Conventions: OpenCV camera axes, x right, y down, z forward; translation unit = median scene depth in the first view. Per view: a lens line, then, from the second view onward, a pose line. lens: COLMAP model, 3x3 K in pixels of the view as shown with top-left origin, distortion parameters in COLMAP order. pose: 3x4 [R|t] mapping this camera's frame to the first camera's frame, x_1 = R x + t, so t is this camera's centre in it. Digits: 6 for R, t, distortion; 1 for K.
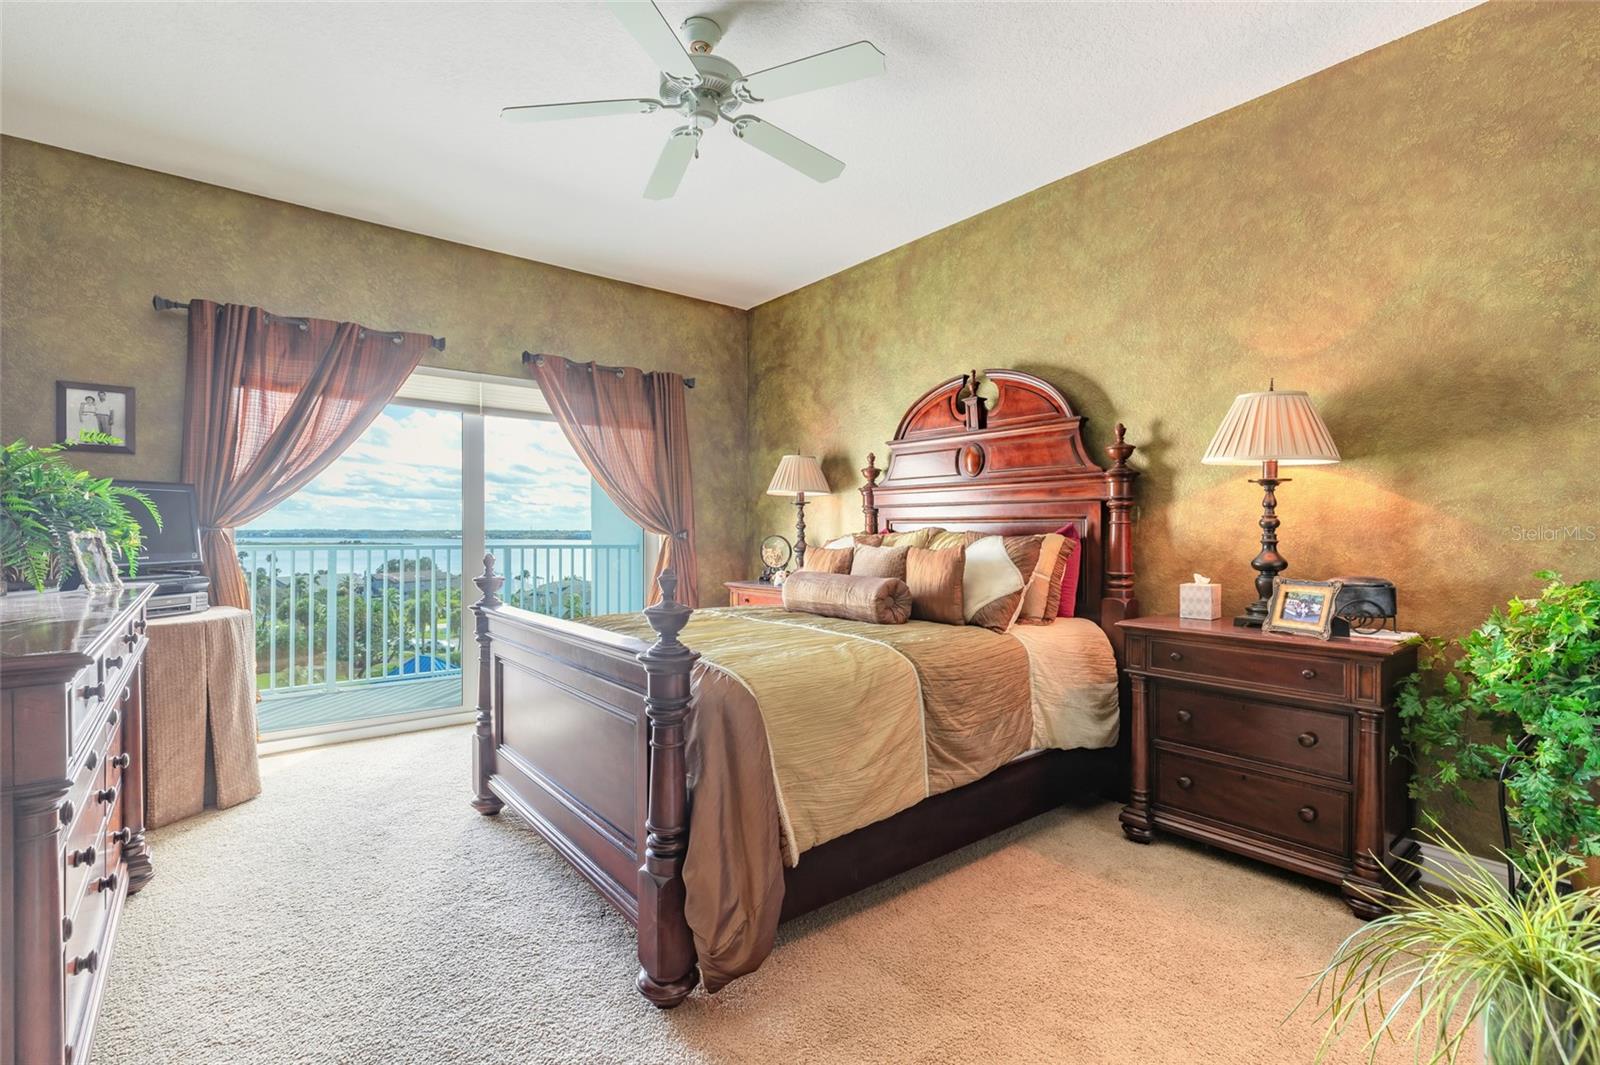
lens RADIAL K [[723.2, 0, 797.3], [0, 723.2, 537.0], [0, 0, 1]] dist [0.003328, 0.000118]
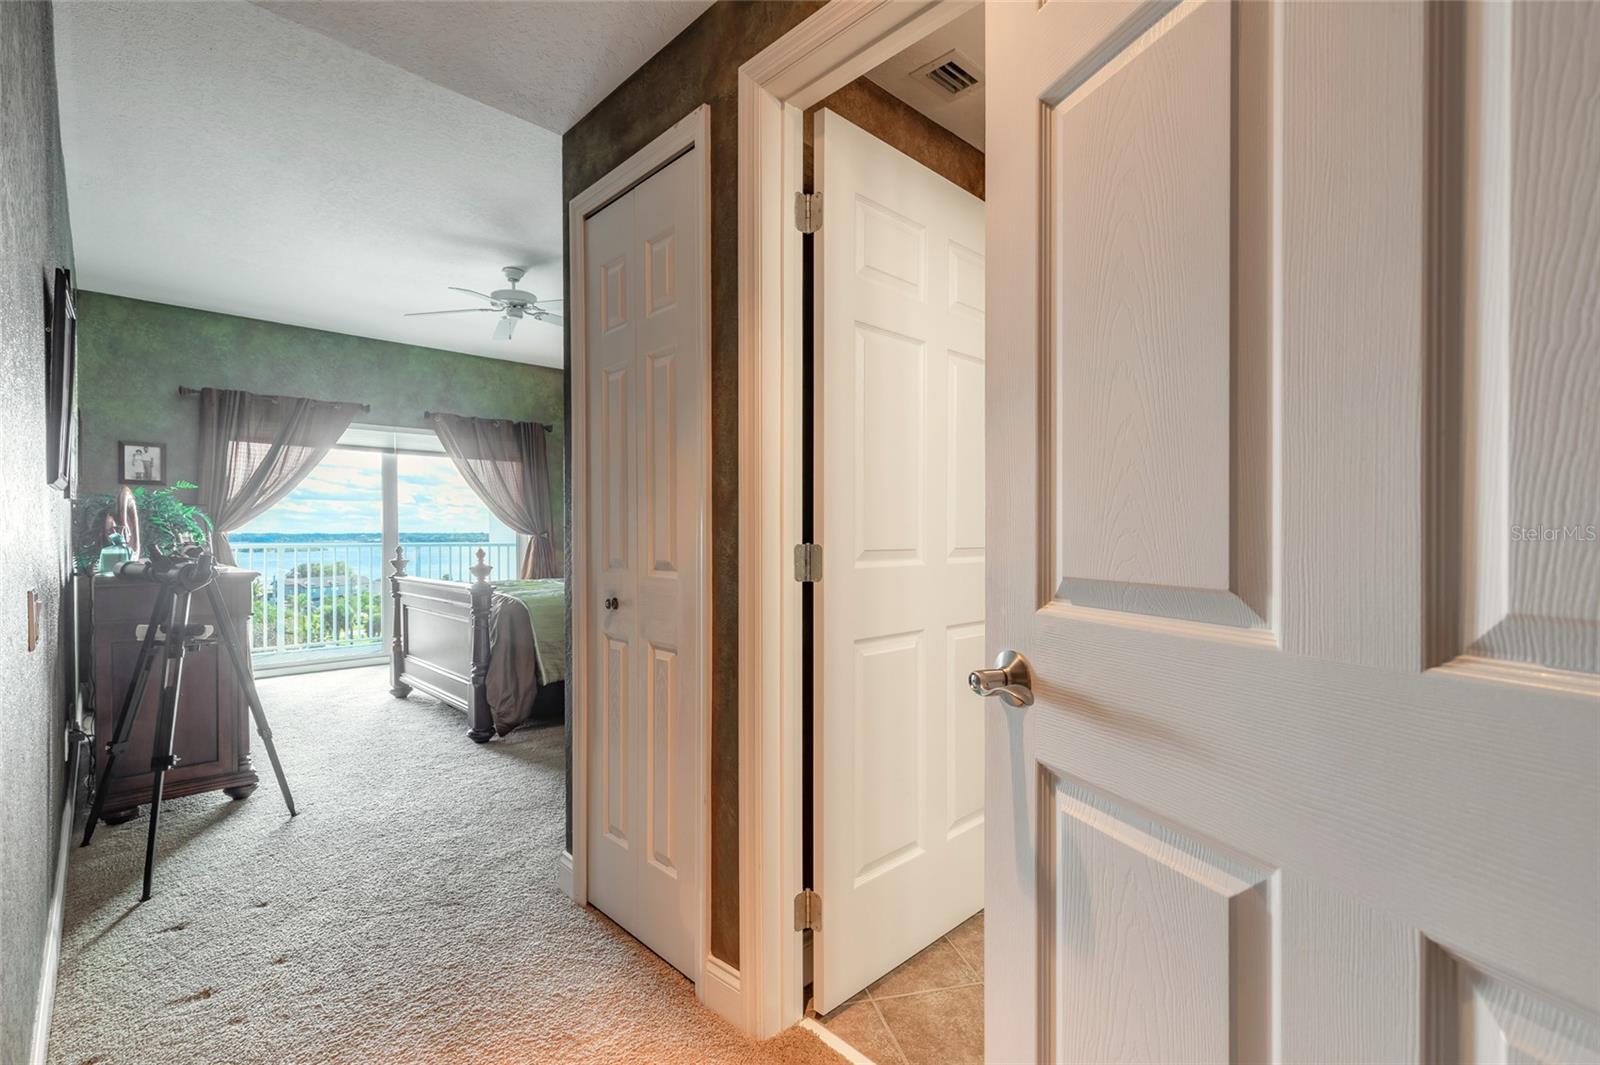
lens RADIAL K [[723.2, 0, 797.3], [0, 723.2, 537.0], [0, 0, 1]] dist [0.003328, 0.000118]
pose [[0.995996, -0.005479, 0.089227, 0.303341], [0.005617, 0.999983, -0.001296, 0.008262], [-0.089218, 0.001792, 0.996010, -0.668158]]
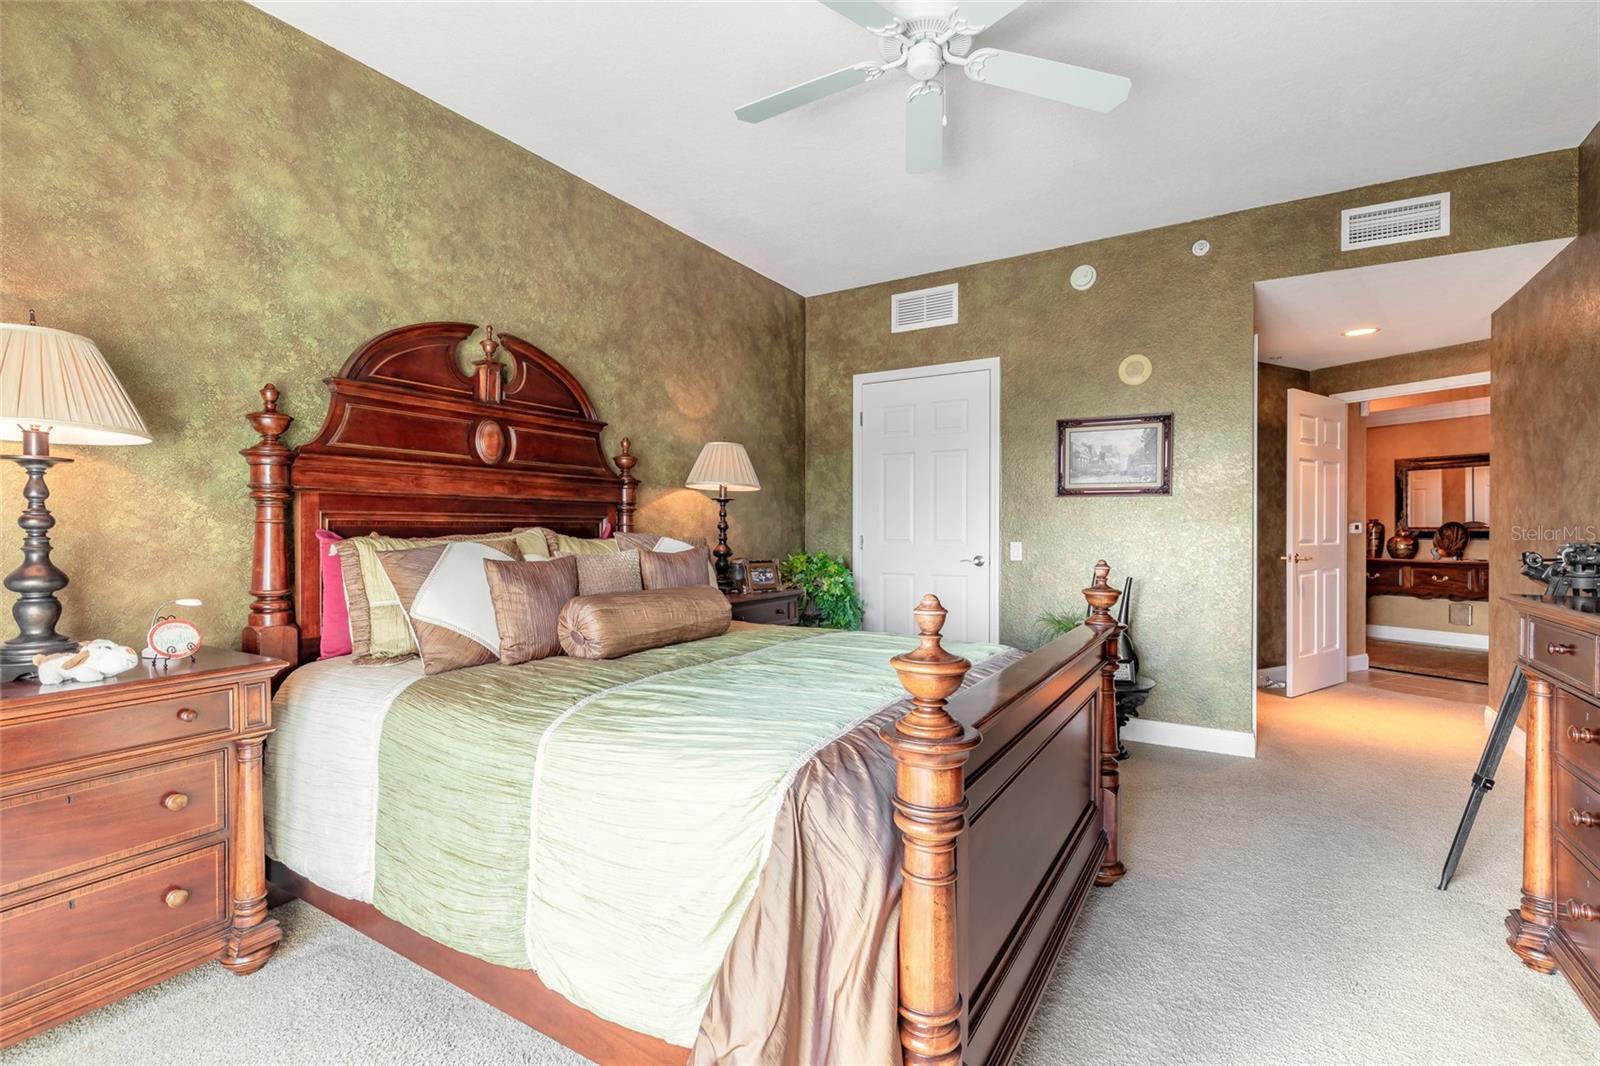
lens RADIAL K [[723.2, 0, 797.3], [0, 723.2, 537.5], [0, 0, 1]] dist [0.003328, 0.000118]
pose [[-0.327986, -0.015293, 0.944559, -0.438216], [0.001481, 0.999859, 0.016703, -0.010612], [-0.944682, 0.006877, -0.327917, 0.679532]]
